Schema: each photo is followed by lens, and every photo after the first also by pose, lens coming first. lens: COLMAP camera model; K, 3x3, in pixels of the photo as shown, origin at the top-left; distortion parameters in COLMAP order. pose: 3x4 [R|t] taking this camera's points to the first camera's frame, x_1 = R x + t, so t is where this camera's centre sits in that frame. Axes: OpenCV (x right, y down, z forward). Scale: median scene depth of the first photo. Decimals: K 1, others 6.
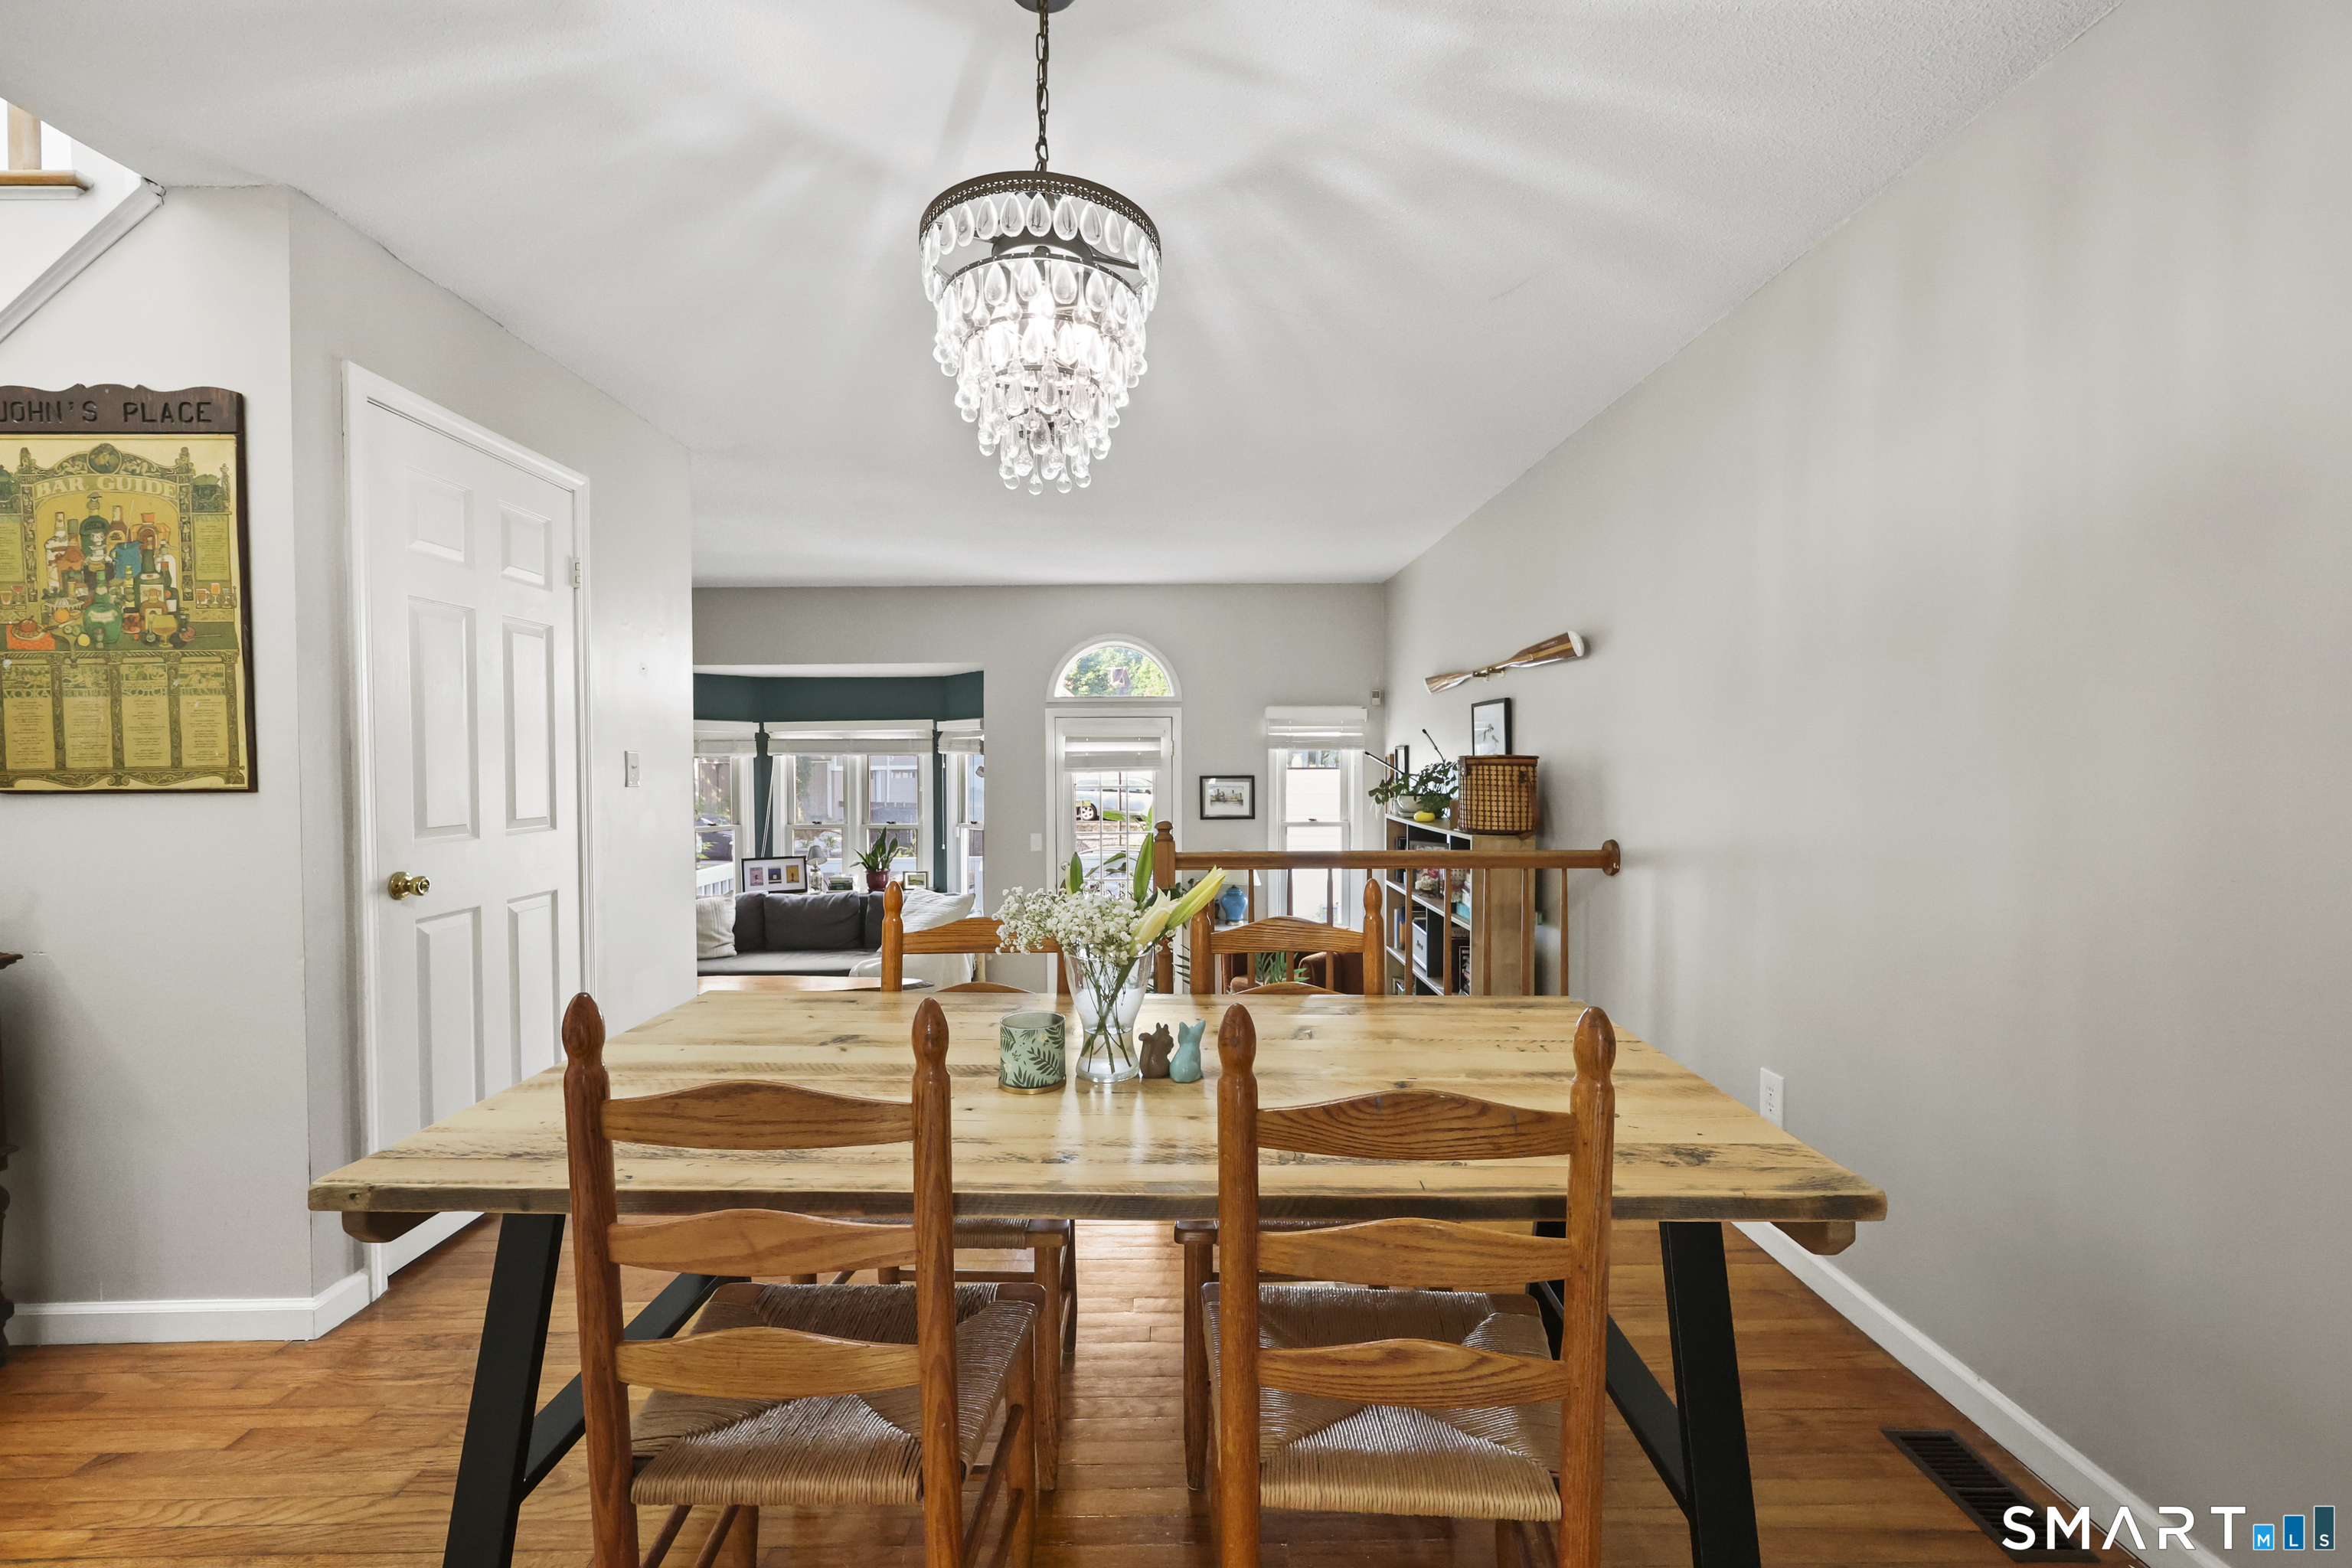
lens RADIAL K [[981.1, 0, 1176.0], [0, 981.1, 784.0], [0, 0, 1]] dist [-0.000312, -0.000048]
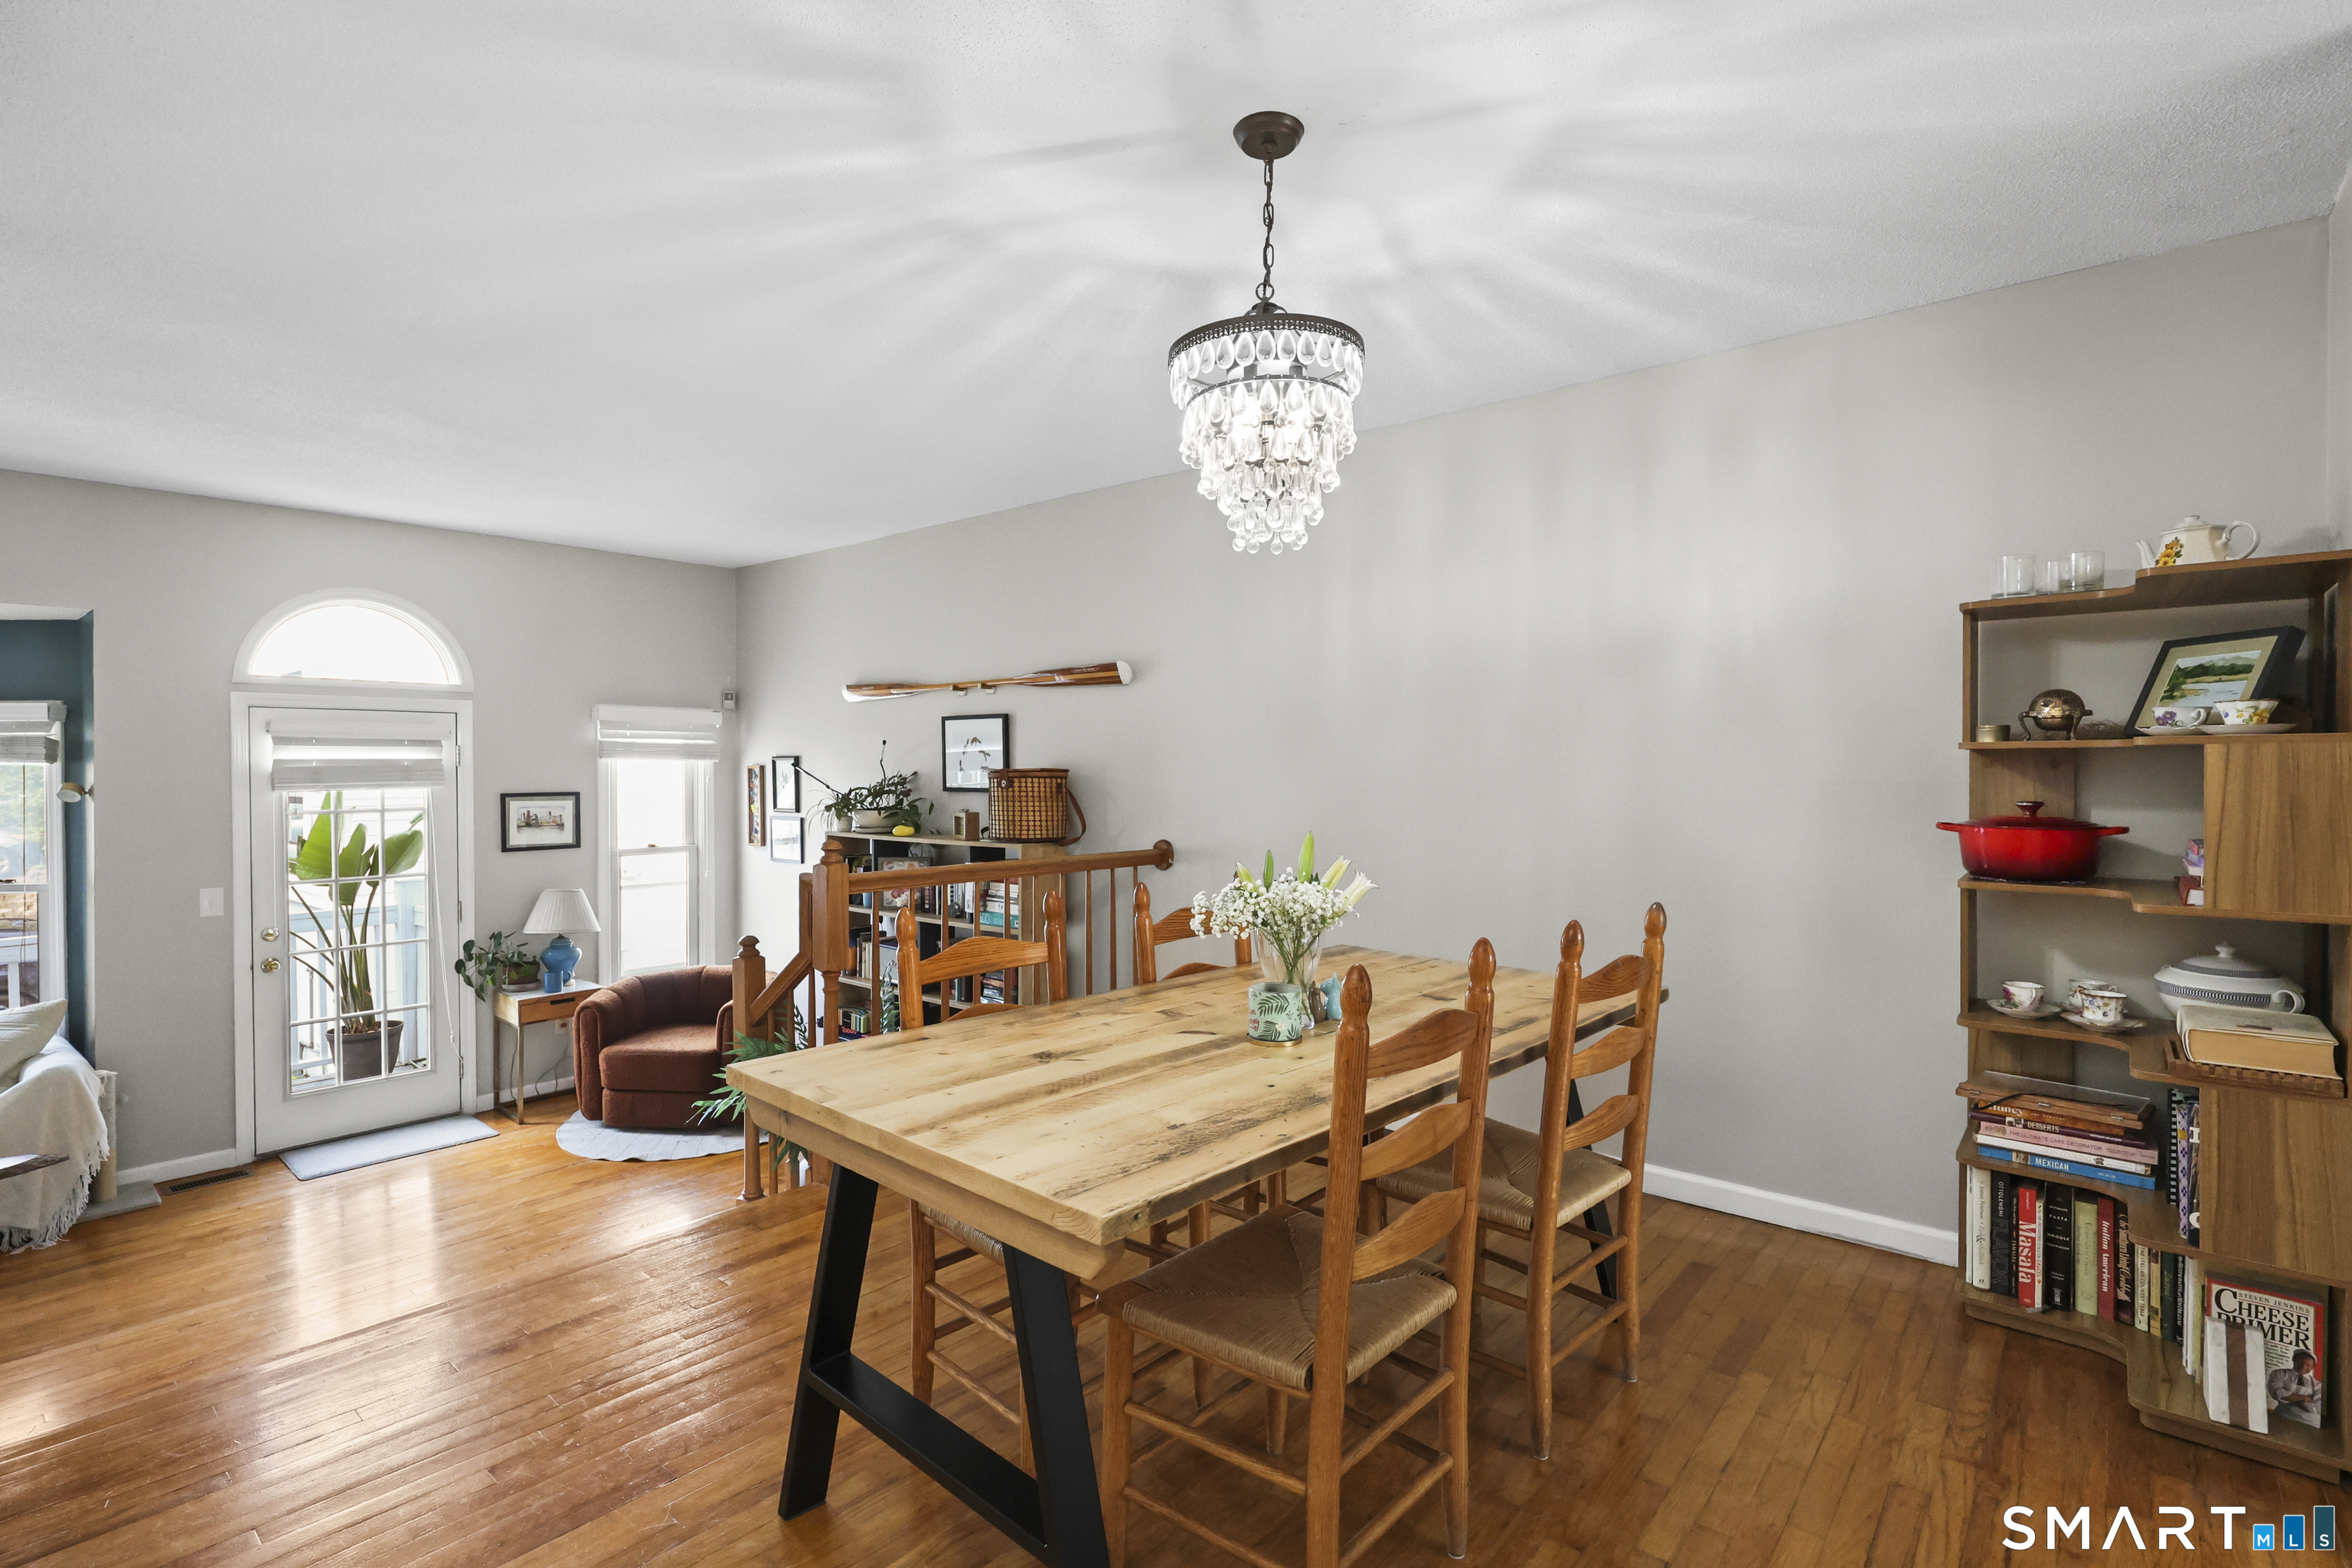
lens RADIAL K [[1097.3, 0, 1176.0], [0, 1097.3, 784.0], [0, 0, 1]] dist [0.117127, -0.000018]
pose [[0.705408, -0.008999, 0.708745, -0.370525], [0.017709, 0.999831, -0.004931, -0.003348], [-0.708581, 0.016030, 0.705448, 0.036782]]
